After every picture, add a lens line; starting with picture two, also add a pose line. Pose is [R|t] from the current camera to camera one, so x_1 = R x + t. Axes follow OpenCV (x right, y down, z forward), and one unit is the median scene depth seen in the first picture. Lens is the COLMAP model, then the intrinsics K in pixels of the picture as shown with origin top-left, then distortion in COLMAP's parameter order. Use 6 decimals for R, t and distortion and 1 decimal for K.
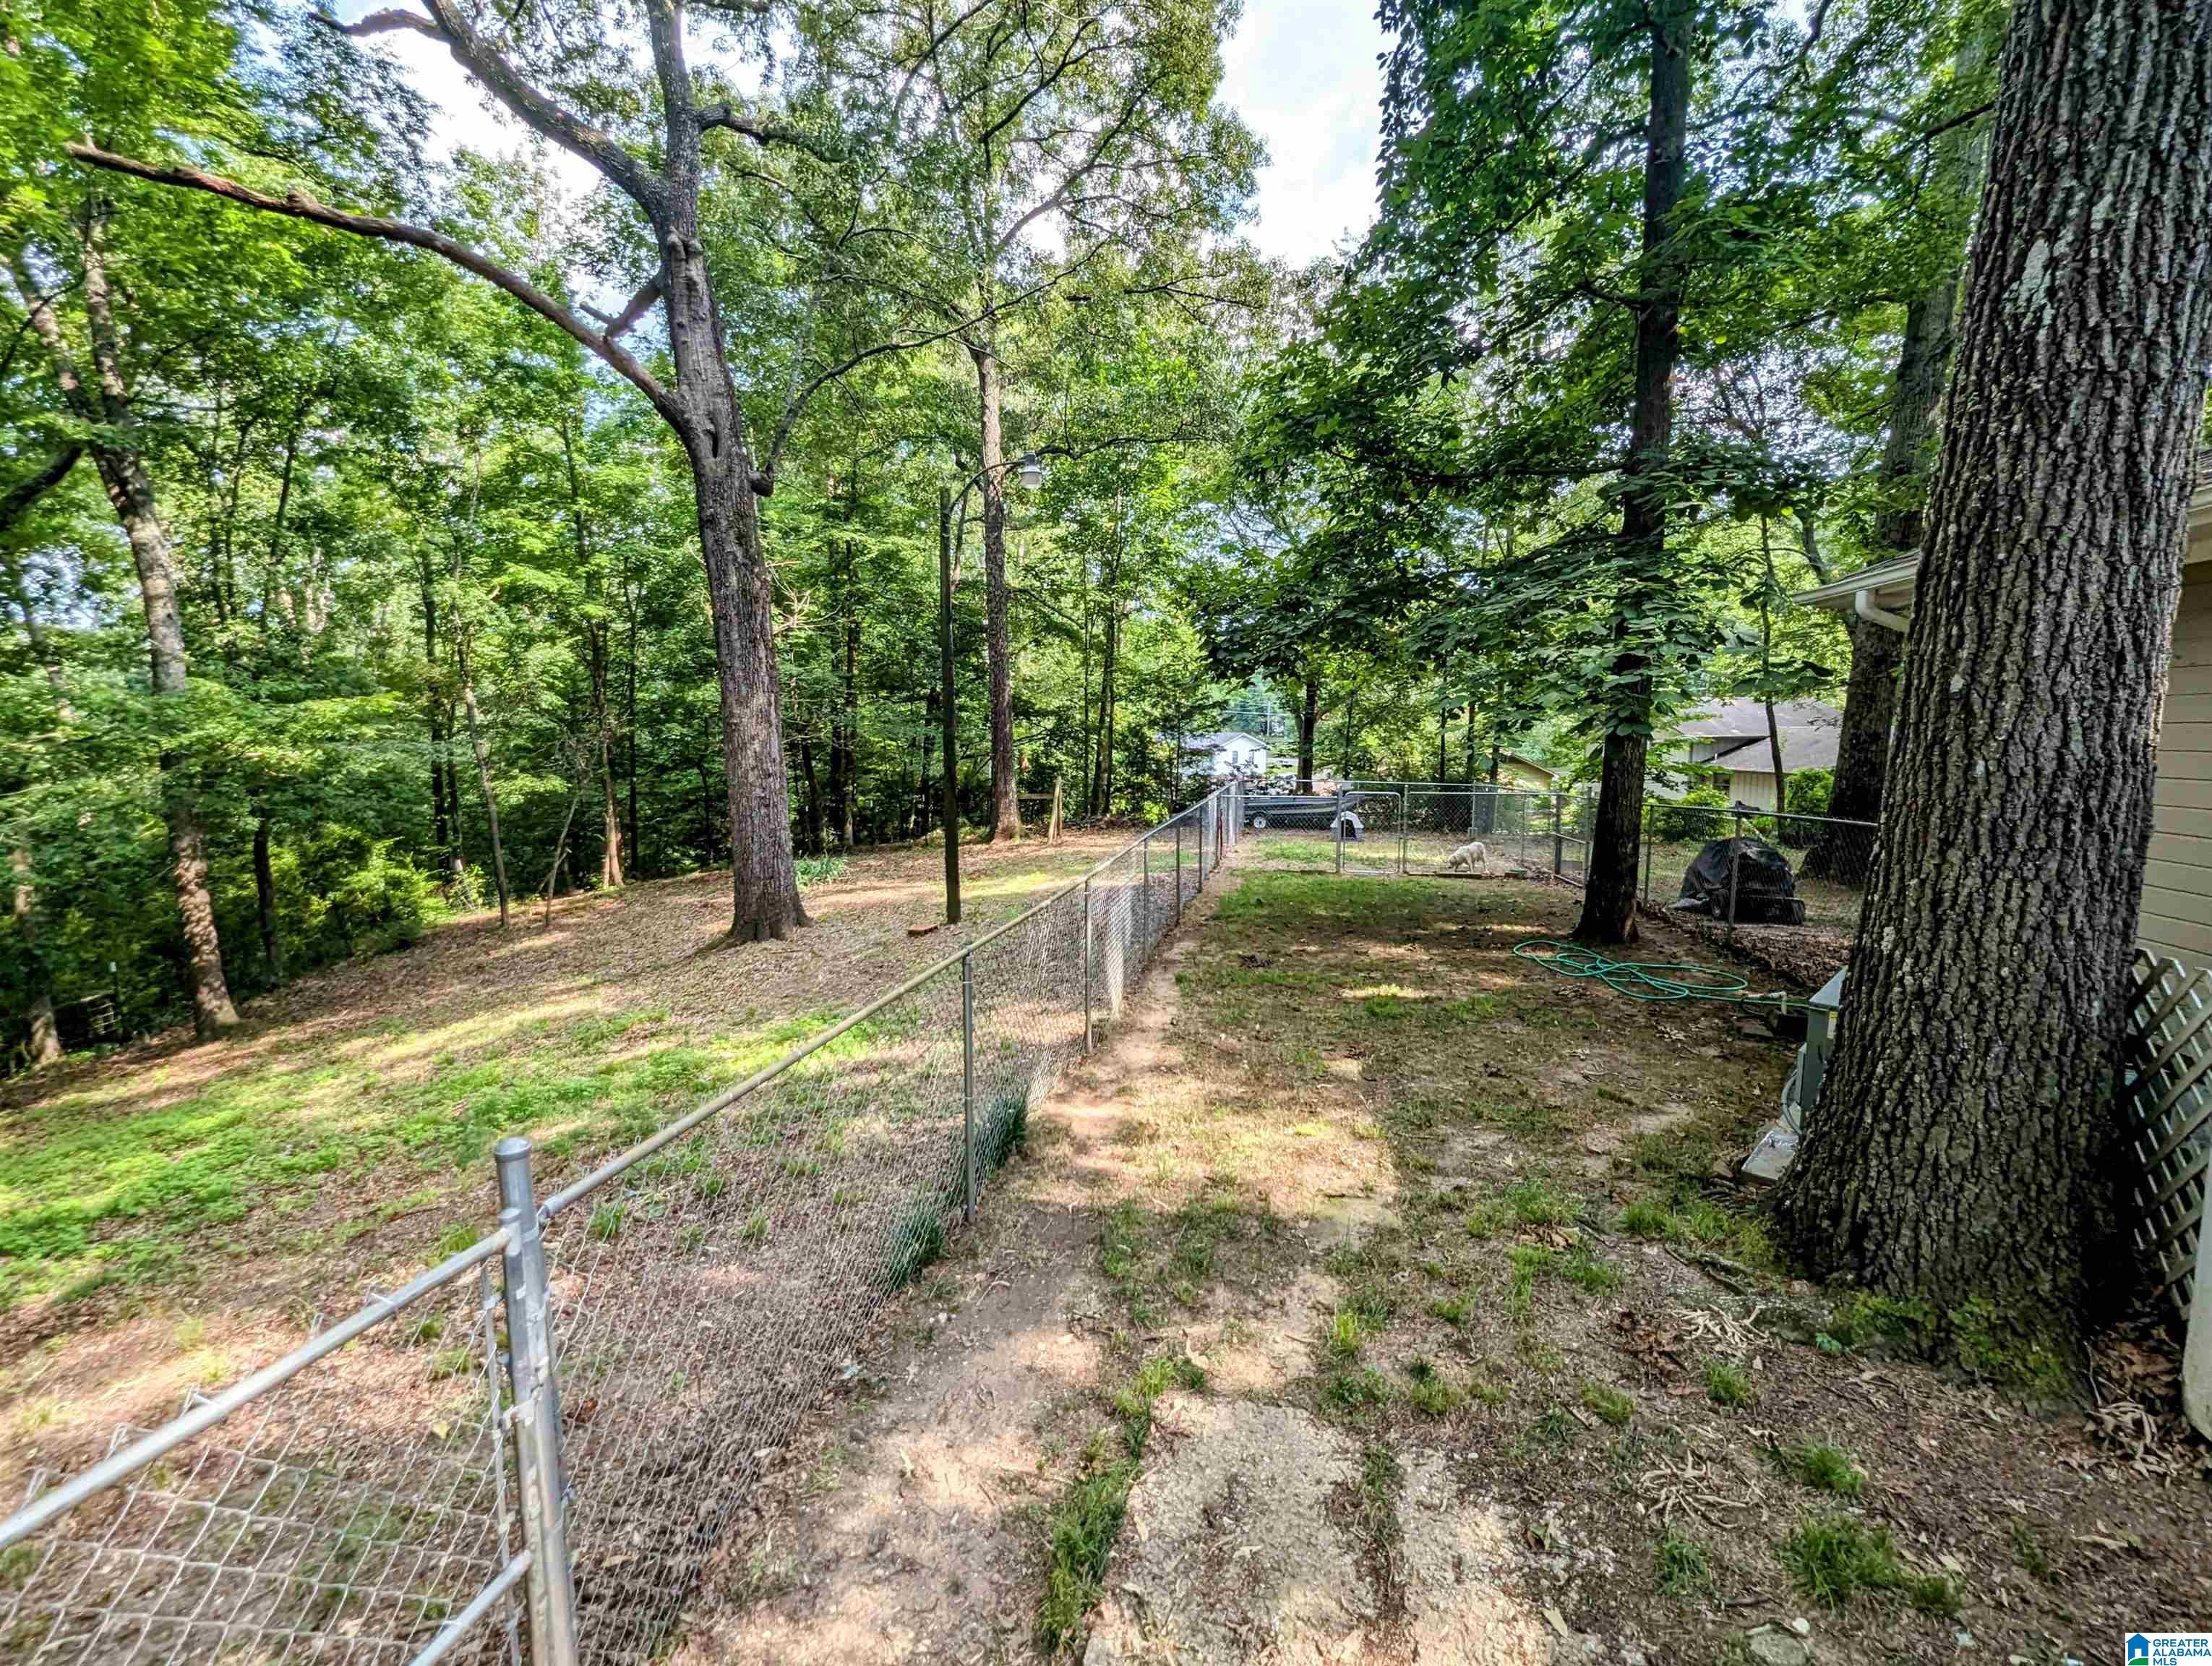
lens RADIAL K [[920.8, 0, 1108.9], [0, 920.8, 839.8], [0, 0, 1]] dist [0.002634, -0.002045]
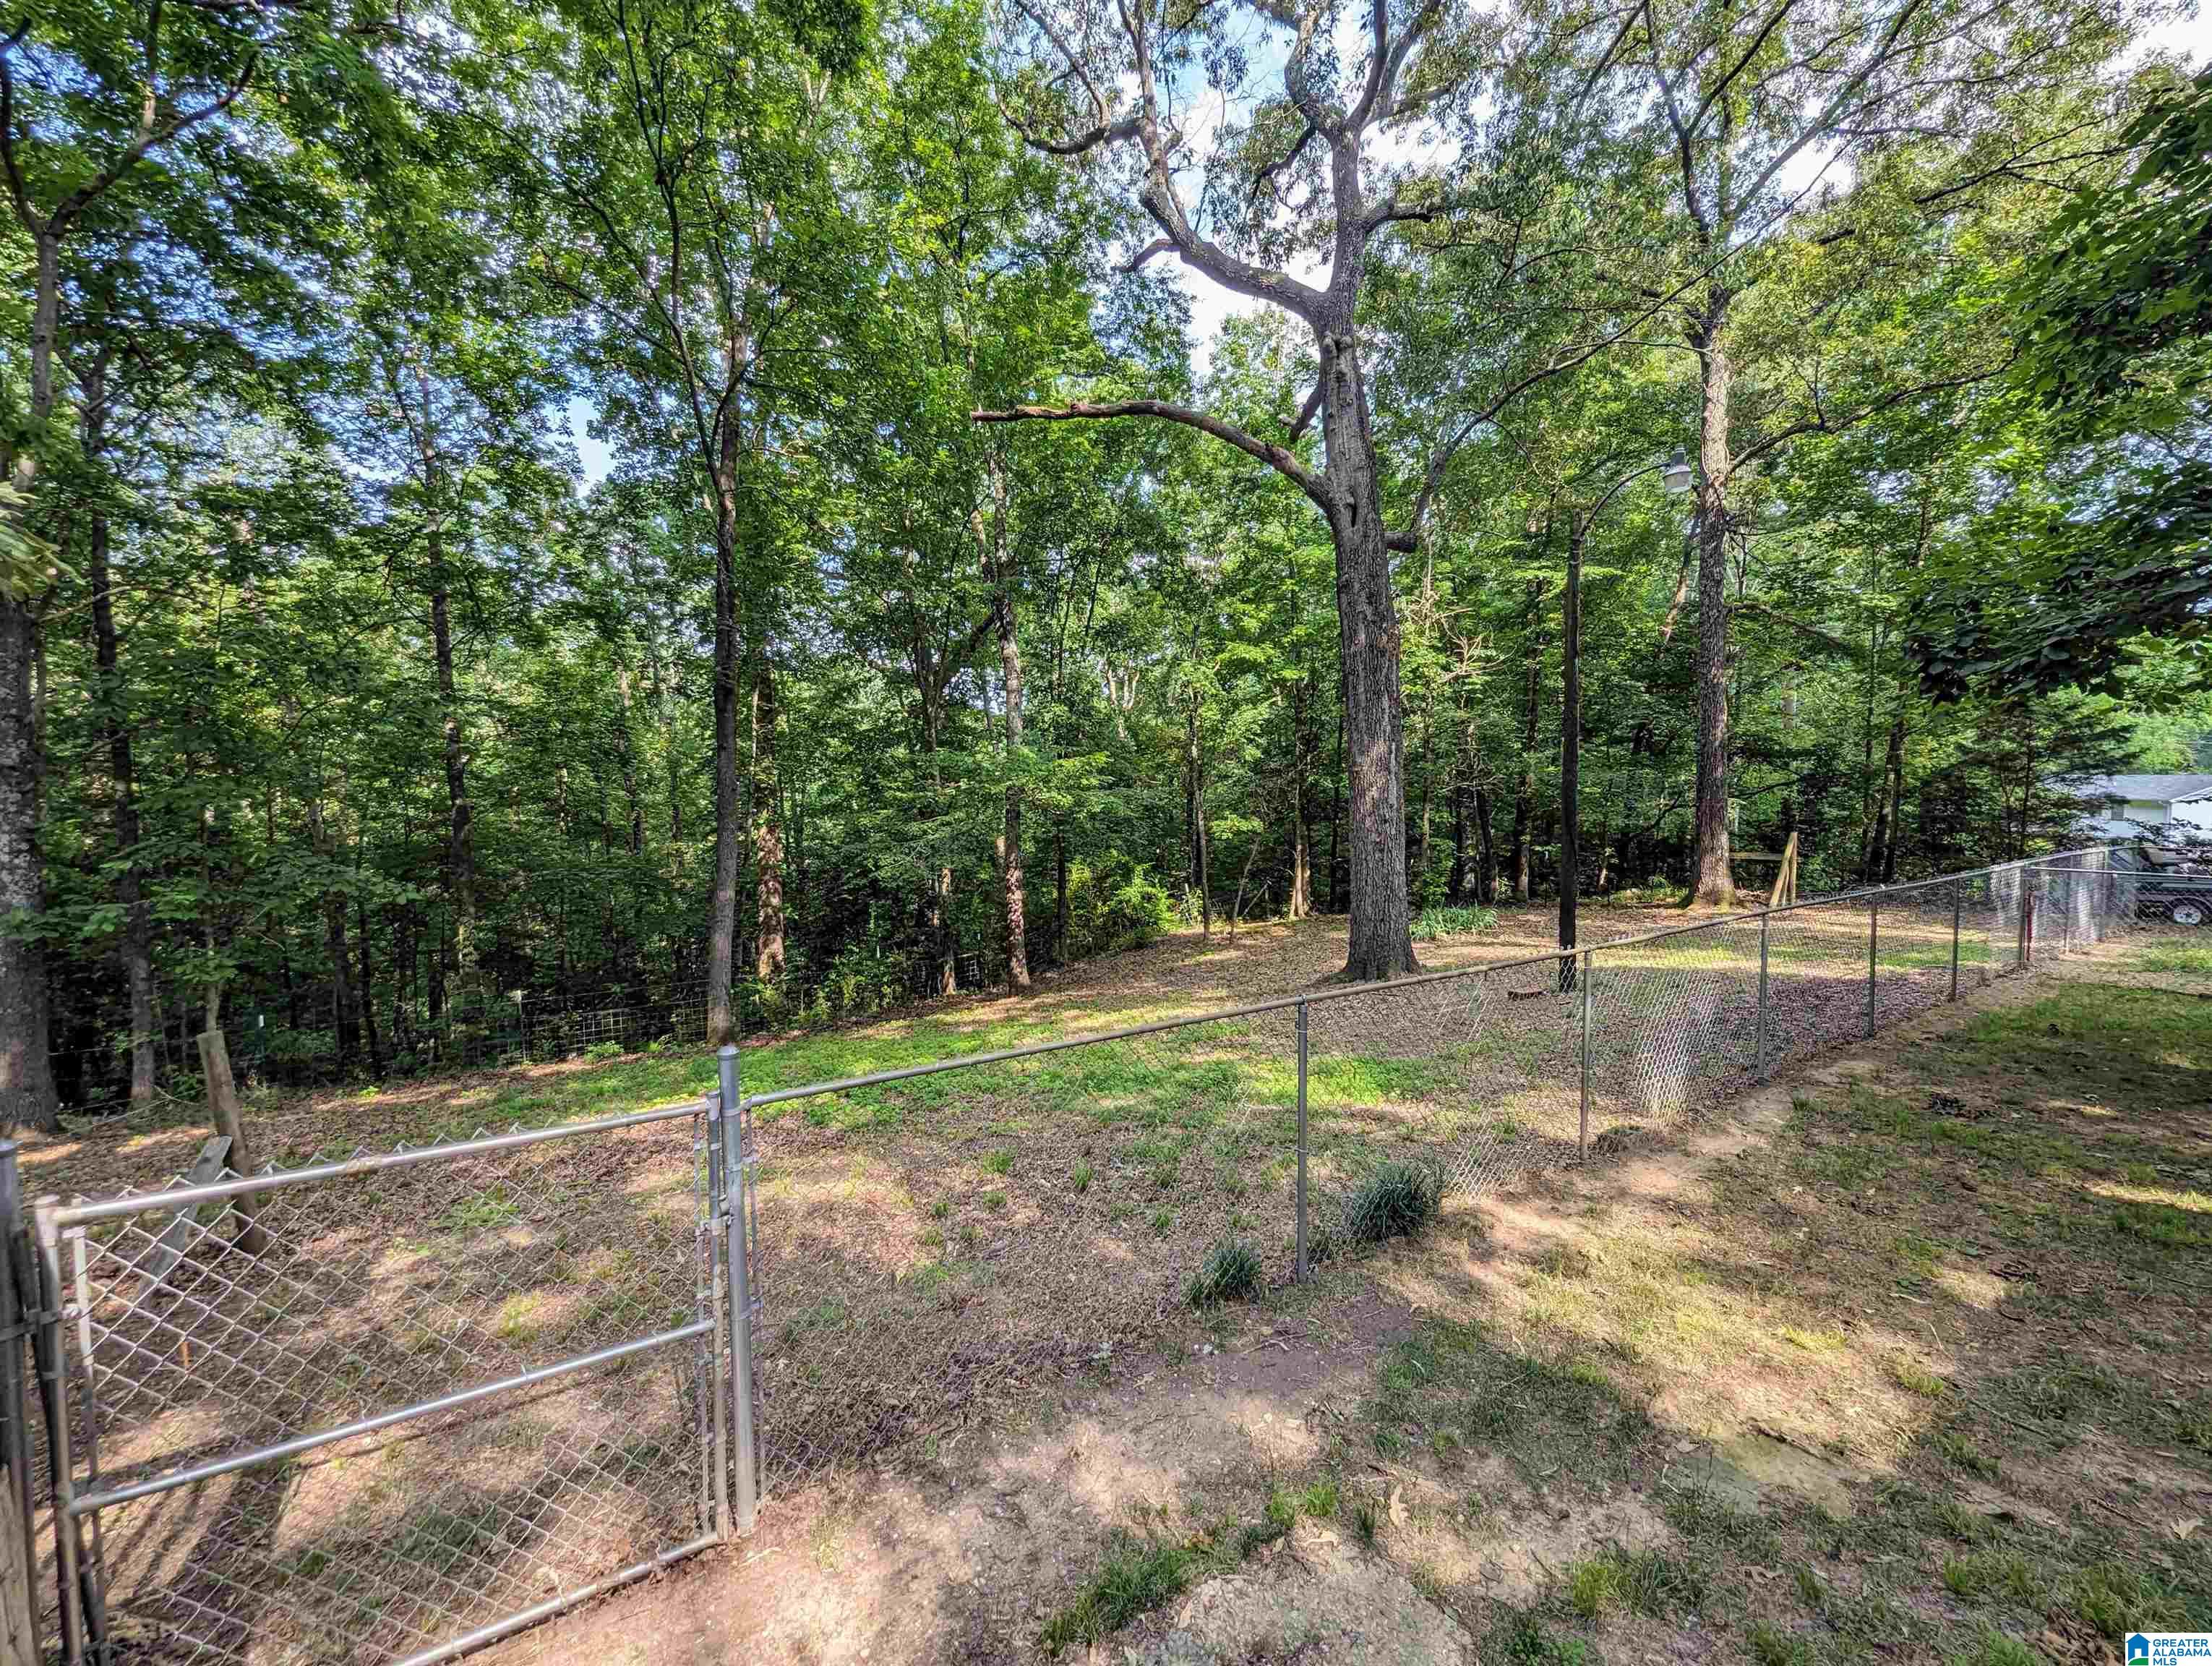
lens RADIAL K [[920.8, 0, 1107.0], [0, 920.8, 839.5], [0, 0, 1]] dist [0.002634, -0.002045]
pose [[0.724948, 0.038162, -0.687745, 0.106100], [-0.073149, 0.997083, -0.021780, -0.003795], [0.684908, 0.066097, 0.725625, 0.036272]]
